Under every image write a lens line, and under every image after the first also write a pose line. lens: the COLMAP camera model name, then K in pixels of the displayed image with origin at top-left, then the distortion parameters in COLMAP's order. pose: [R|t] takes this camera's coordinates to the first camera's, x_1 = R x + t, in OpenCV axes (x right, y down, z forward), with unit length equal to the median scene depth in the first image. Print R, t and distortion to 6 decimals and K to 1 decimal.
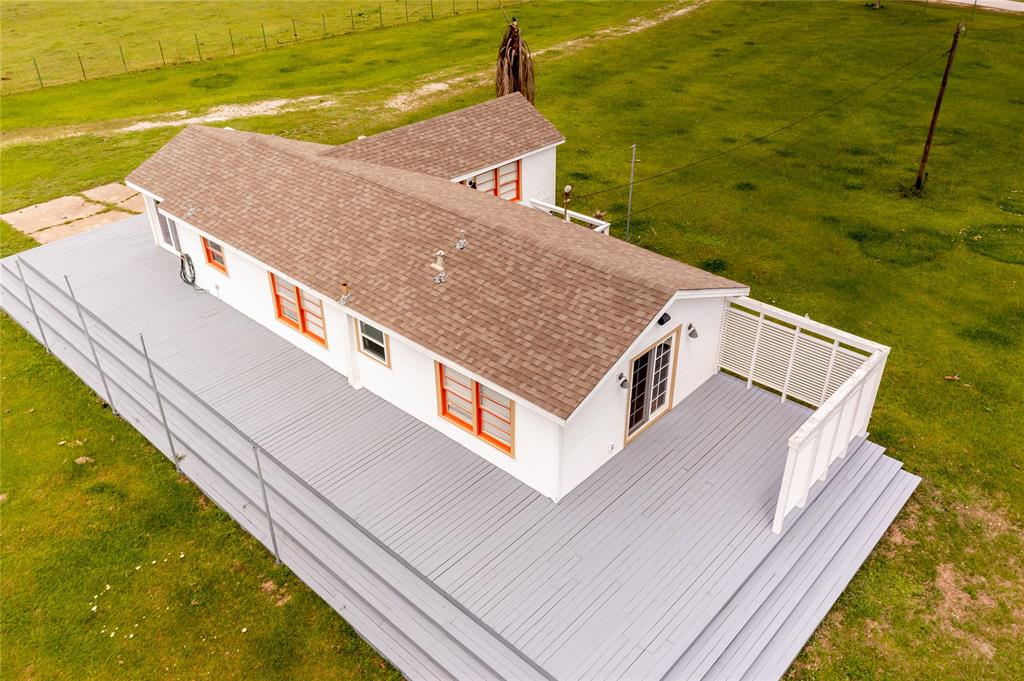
lens RADIAL K [[818.7, 0, 516.1], [0, 818.7, 353.2], [0, 0, 1]] dist [0.007987, 0.011424]
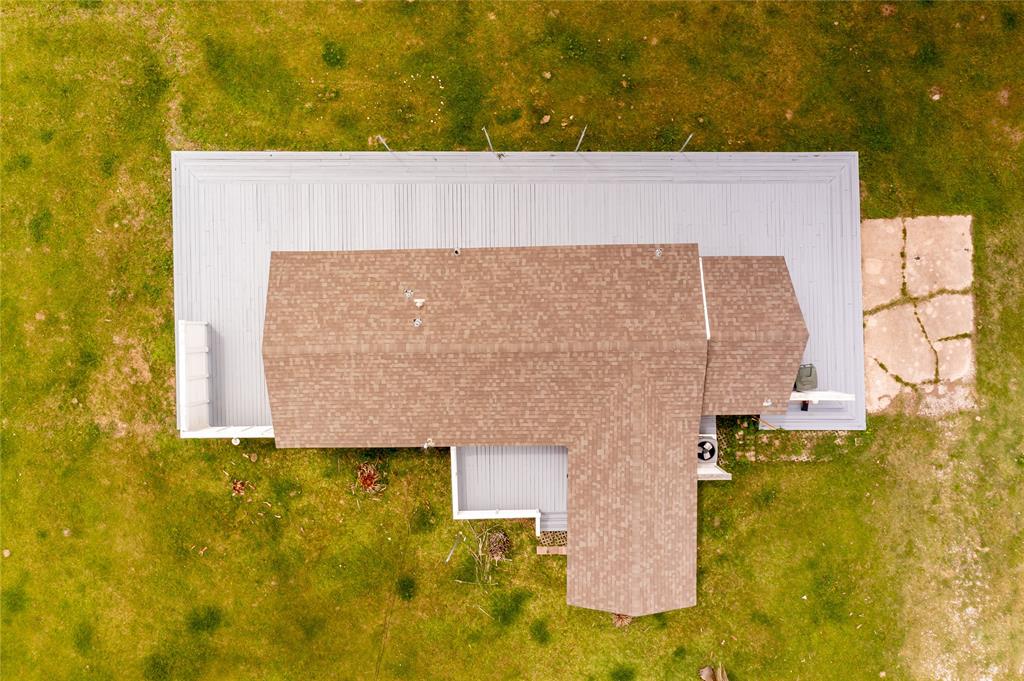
lens RADIAL K [[812.8, 0, 512.2], [0, 812.8, 334.1], [0, 0, 1]] dist [0.012304, 0.020078]
pose [[-0.730895, 0.682106, 0.022885, -0.132861], [-0.350574, -0.403997, 0.844917, -0.907255], [0.585568, 0.609523, 0.534408, 0.207928]]
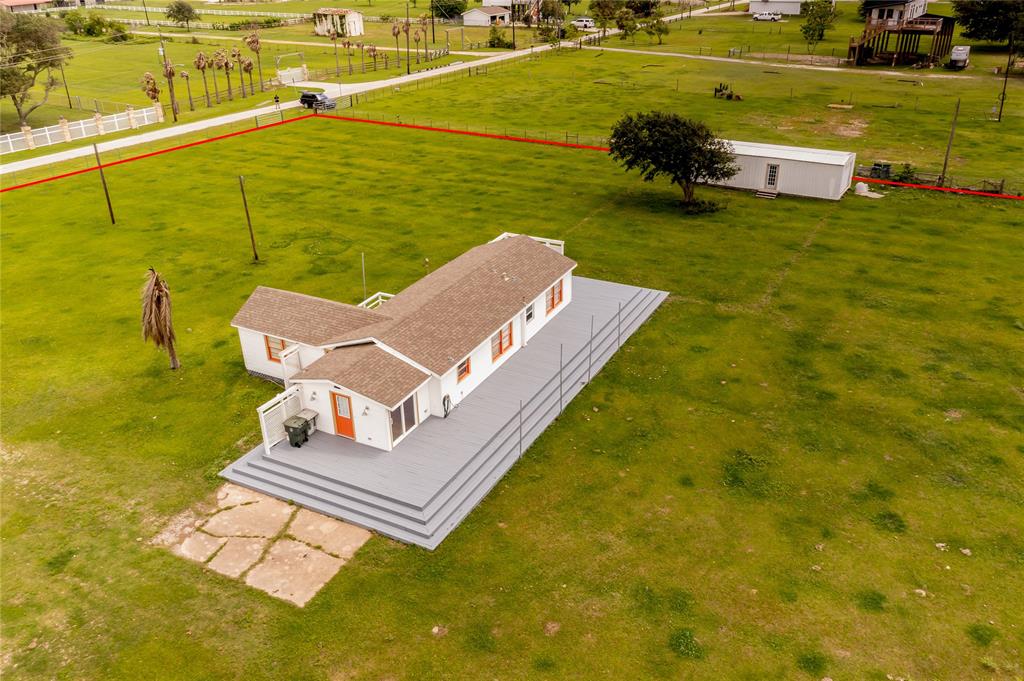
lens RADIAL K [[812.8, 0, 512.2], [0, 812.8, 334.1], [0, 0, 1]] dist [0.012304, 0.020078]
pose [[-0.250531, -0.417769, 0.873329, -1.376448], [0.542275, 0.686739, 0.484073, -0.699057], [-0.801980, 0.594860, 0.054496, 0.592043]]
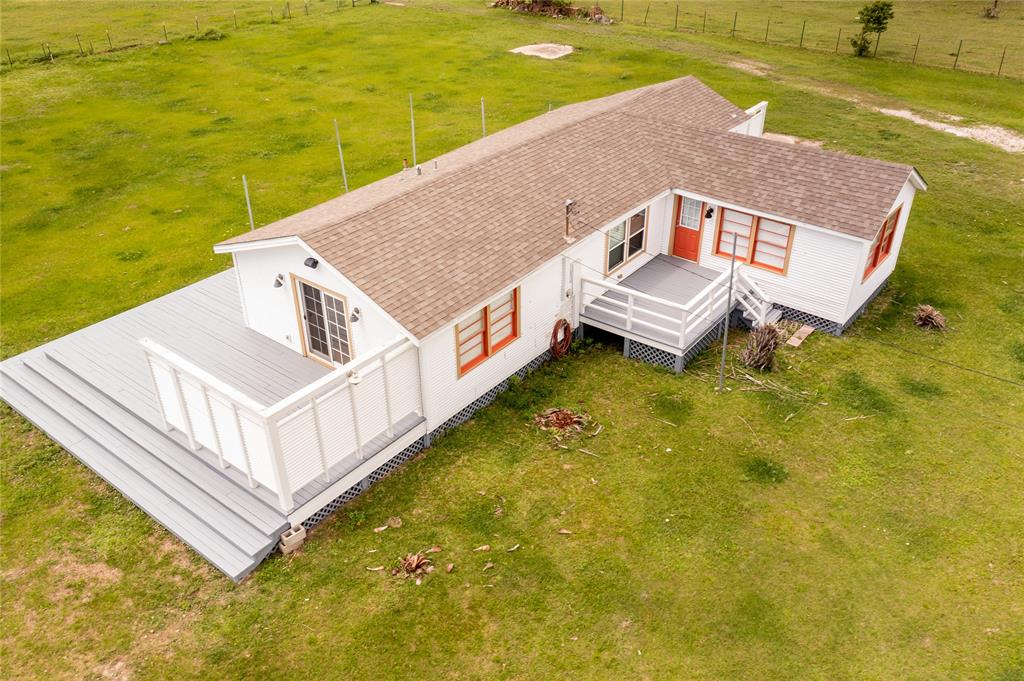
lens RADIAL K [[812.8, 0, 512.2], [0, 812.8, 334.1], [0, 0, 1]] dist [0.012304, 0.020078]
pose [[0.067848, 0.521863, -0.850327, 0.649607], [-0.530754, 0.740563, 0.412149, -0.311000], [0.844806, 0.423351, 0.327227, 0.513989]]
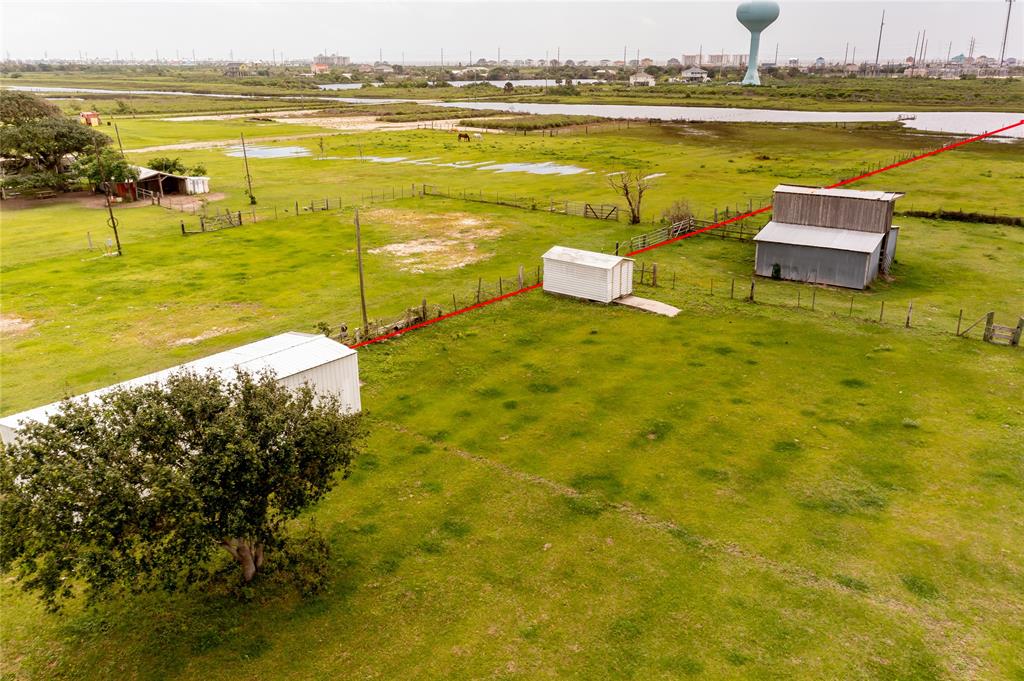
lens RADIAL K [[803.4, 0, 514.5], [0, 803.4, 340.8], [0, 0, 1]] dist [0.009818, 0.004770]
pose [[-0.990565, 0.050782, -0.127291, 0.438236], [-0.069394, 0.615089, 0.785398, -0.420939], [0.118179, 0.786820, -0.605762, 0.457667]]
